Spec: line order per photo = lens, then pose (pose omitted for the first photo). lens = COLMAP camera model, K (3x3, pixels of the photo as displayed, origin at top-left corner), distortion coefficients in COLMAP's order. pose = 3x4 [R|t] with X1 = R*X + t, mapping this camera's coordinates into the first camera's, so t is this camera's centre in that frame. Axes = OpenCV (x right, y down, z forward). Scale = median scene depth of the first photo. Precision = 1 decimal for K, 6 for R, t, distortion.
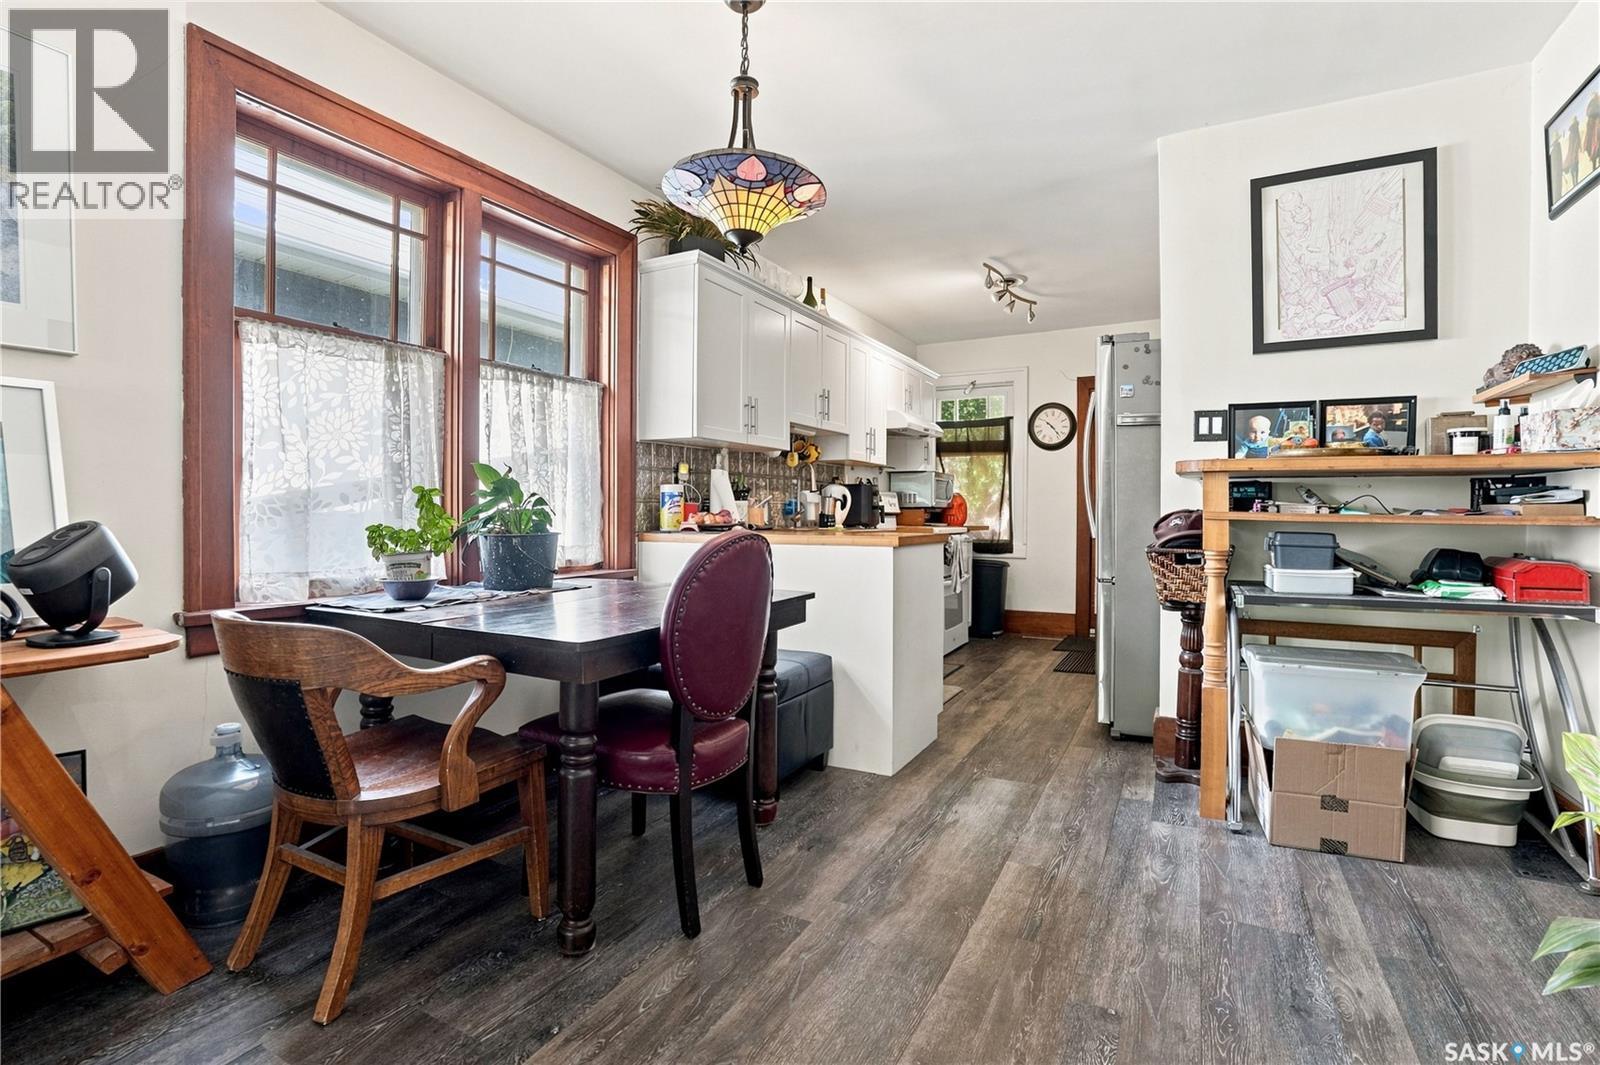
lens RADIAL K [[757.8, 0, 798.3], [0, 757.8, 525.8], [0, 0, 1]] dist [-0.067470, 0.028033]
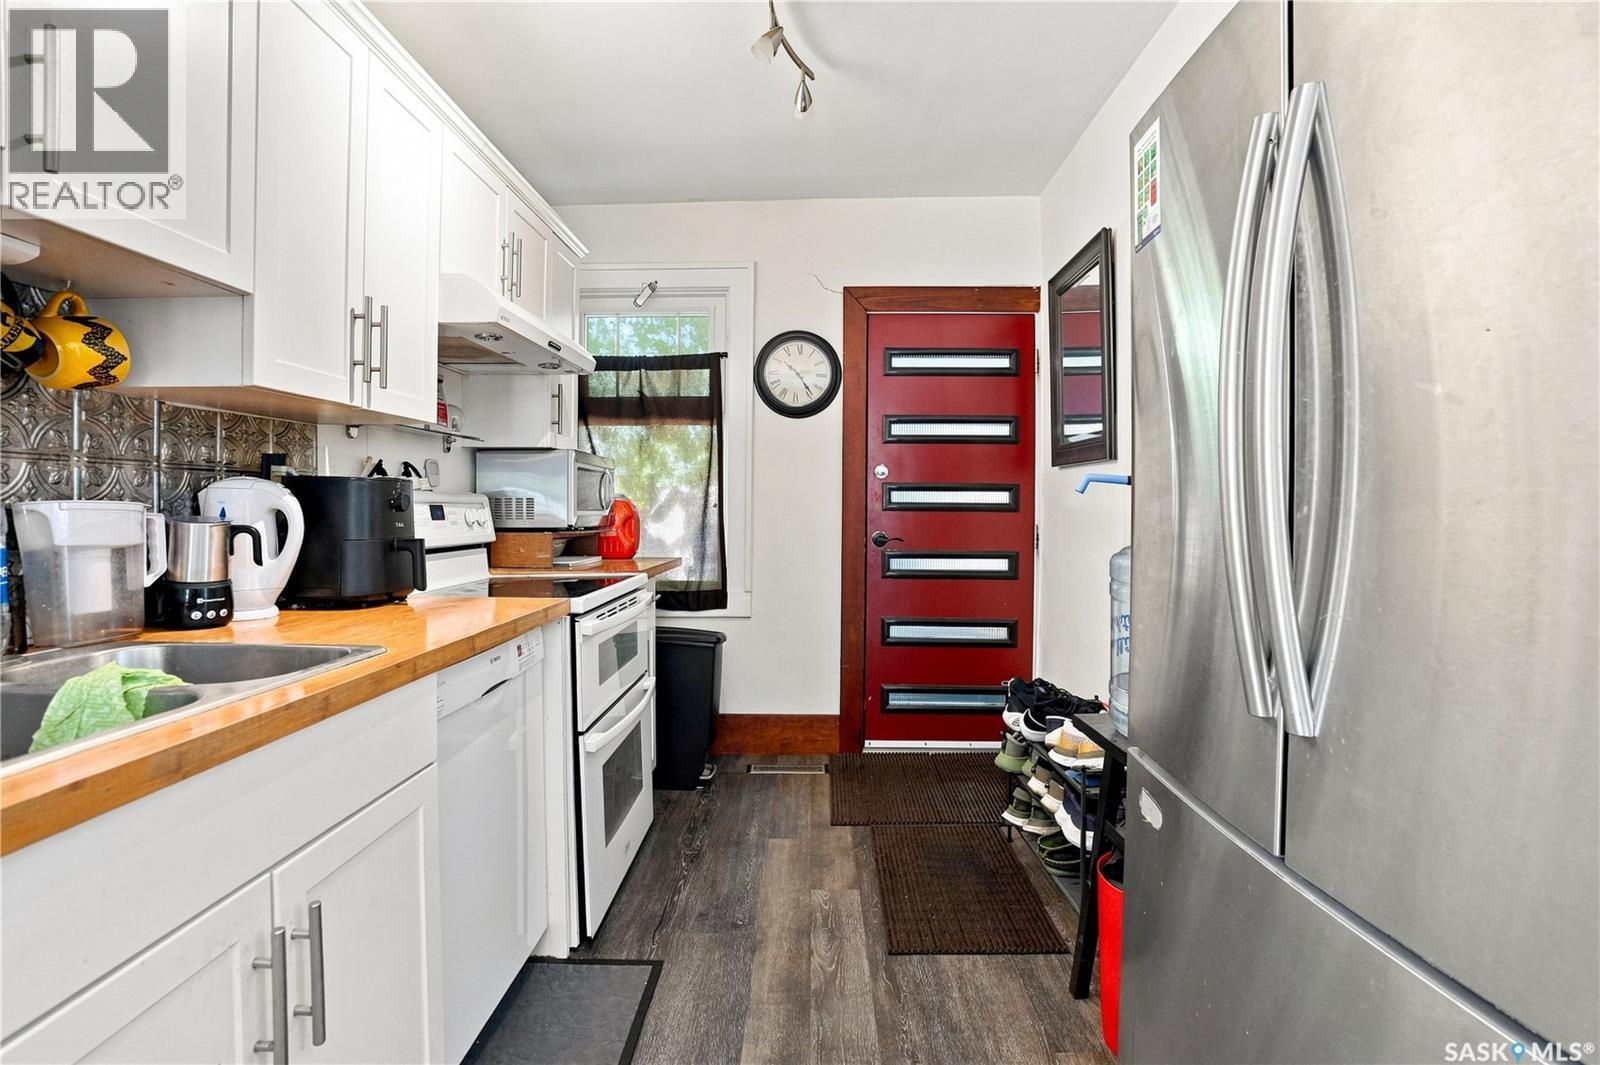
lens RADIAL K [[760.3, 0, 801.1], [0, 760.3, 512.6], [0, 0, 1]] dist [-0.069379, 0.028916]
pose [[0.894510, -0.005597, 0.447012, 0.118973], [0.008027, 0.999962, -0.003541, -0.037947], [-0.446975, 0.006756, 0.894521, 0.643662]]
